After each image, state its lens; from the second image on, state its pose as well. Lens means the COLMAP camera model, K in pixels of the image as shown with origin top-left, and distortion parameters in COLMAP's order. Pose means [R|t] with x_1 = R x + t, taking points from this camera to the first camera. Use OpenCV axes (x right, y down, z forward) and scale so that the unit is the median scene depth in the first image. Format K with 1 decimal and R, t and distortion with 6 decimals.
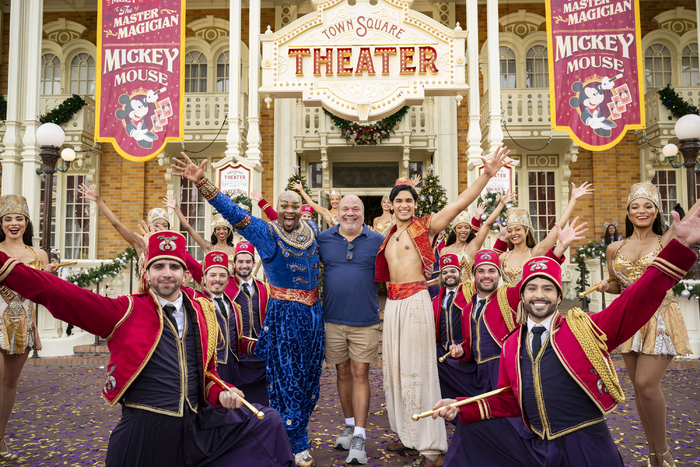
lens RADIAL K [[598.4, 0, 350.0], [0, 598.4, 233.5], [0, 0, 1]] dist [0.002791, 0.002089]
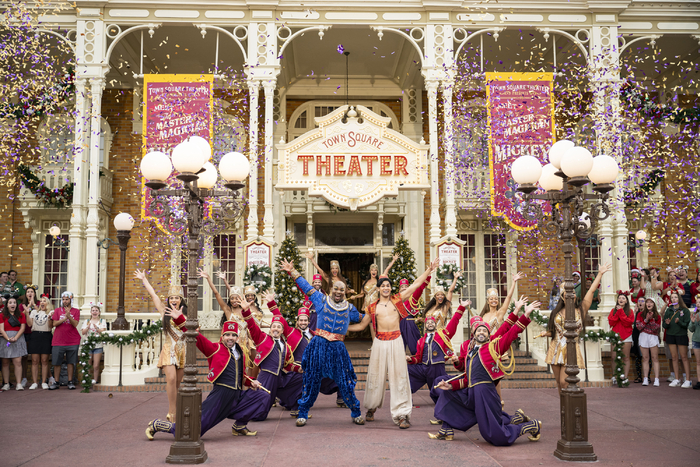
lens RADIAL K [[777.2, 0, 350.0], [0, 777.2, 233.5], [0, 0, 1]] dist [-0.001031, 0.002811]
pose [[0.997133, 0.004351, 0.075543, -0.116343], [-0.001428, 0.999249, -0.038711, -0.066304], [-0.075655, 0.038493, 0.996391, -0.737648]]
